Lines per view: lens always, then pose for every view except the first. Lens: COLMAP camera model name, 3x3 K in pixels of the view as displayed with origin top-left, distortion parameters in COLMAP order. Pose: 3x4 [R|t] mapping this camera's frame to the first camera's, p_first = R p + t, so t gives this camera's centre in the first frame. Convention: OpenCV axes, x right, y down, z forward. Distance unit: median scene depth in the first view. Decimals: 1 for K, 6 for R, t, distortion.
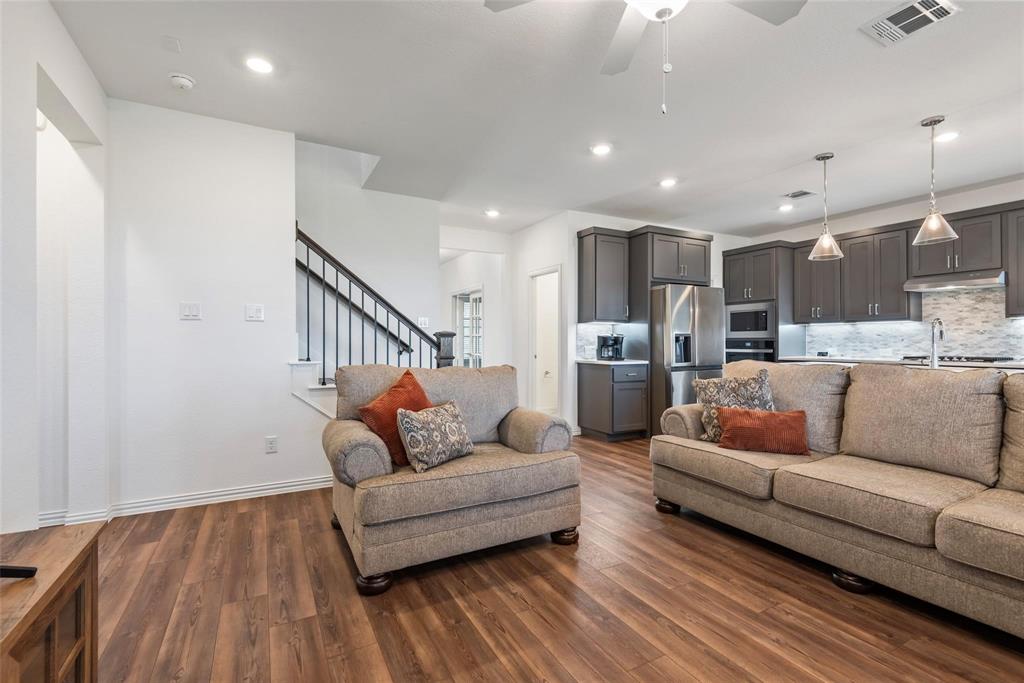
lens RADIAL K [[463.3, 0, 513.3], [0, 463.3, 338.5], [0, 0, 1]] dist [0.014989, -0.008800]
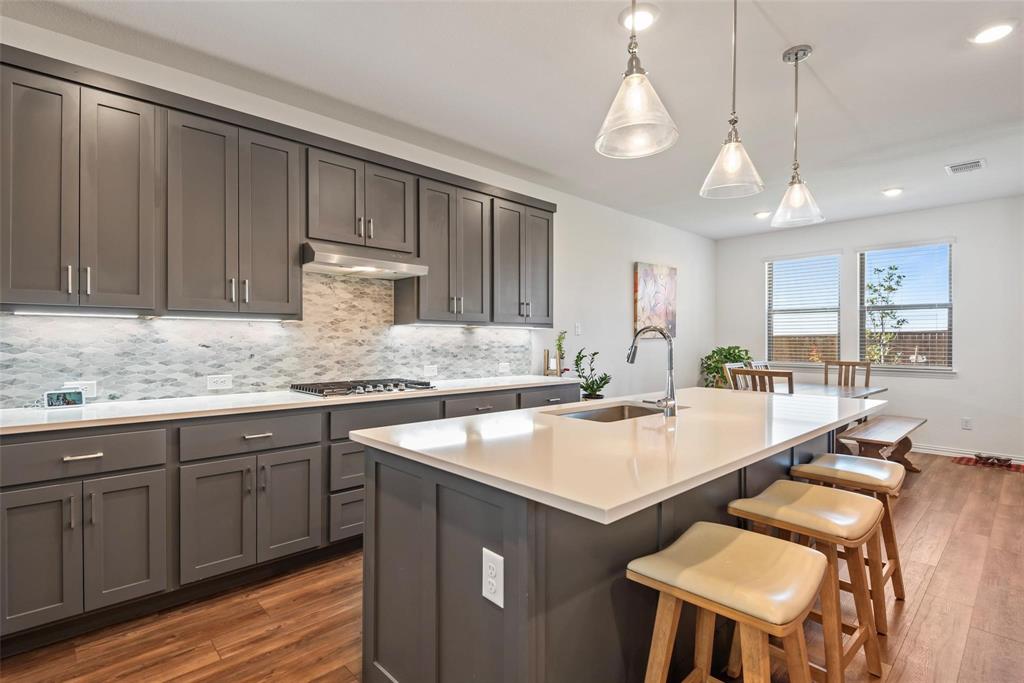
lens RADIAL K [[491.2, 0, 516.7], [0, 491.2, 345.0], [0, 0, 1]] dist [0.012990, -0.003131]
pose [[-0.265032, -0.007483, 0.964211, 0.279622], [-0.007664, 0.999955, 0.005654, -0.016991], [-0.964209, -0.005891, -0.265077, 1.031940]]
